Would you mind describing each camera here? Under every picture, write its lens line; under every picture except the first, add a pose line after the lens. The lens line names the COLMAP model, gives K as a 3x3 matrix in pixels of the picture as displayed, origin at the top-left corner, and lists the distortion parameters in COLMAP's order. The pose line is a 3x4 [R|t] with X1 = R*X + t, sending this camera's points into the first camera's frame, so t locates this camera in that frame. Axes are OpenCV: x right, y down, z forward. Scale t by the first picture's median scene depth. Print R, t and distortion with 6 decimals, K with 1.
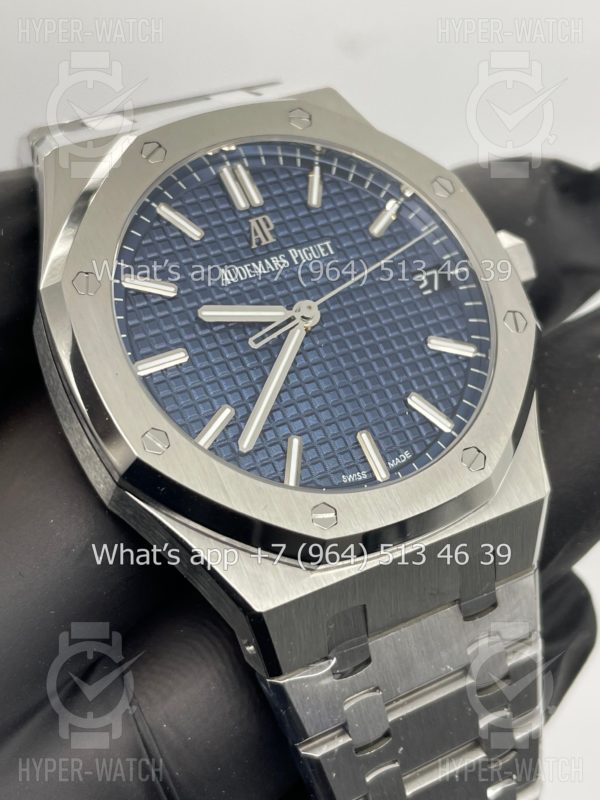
lens RADIAL K [[1310.3, 0, 300.0], [0, 1310.3, 400.0], [0, 0, 1]] dist [0.151868, -0.000098]
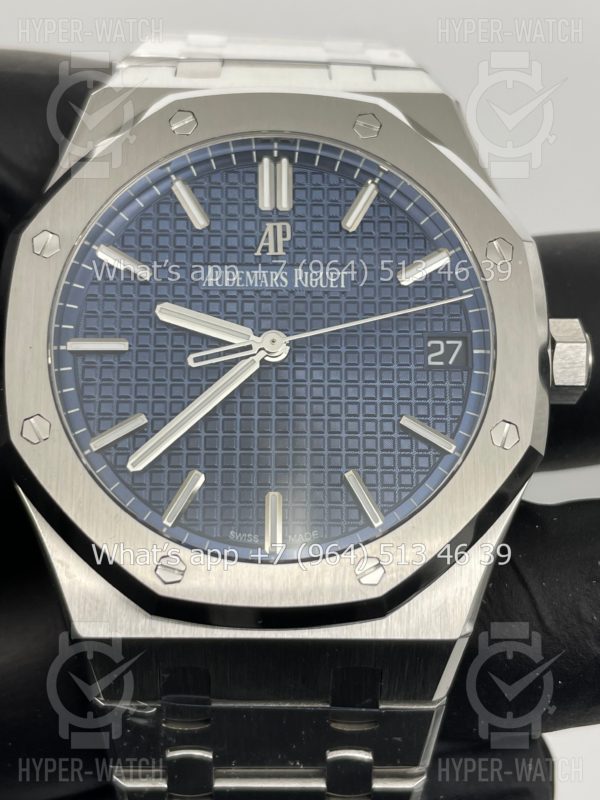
lens RADIAL K [[1310.3, 0, 300.0], [0, 1310.3, 400.0], [0, 0, 1]] dist [0.151868, -0.000098]
pose [[0.873650, 0.354891, -0.332847, 0.327870], [-0.307838, 0.932937, 0.186718, -0.201436], [0.376790, -0.060663, 0.924310, 0.171848]]
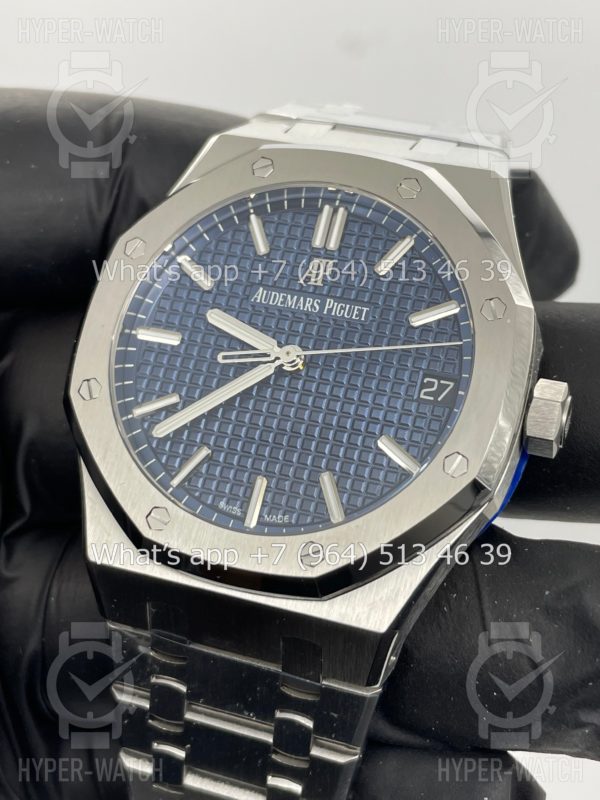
lens RADIAL K [[1310.3, 0, 300.0], [0, 1310.3, 400.0], [0, 0, 1]] dist [0.151868, -0.000098]
pose [[0.646328, 0.468013, -0.602681, 0.658555], [-0.410077, 0.879111, 0.242899, -0.293284], [0.643504, 0.090154, 0.760115, 0.194456]]
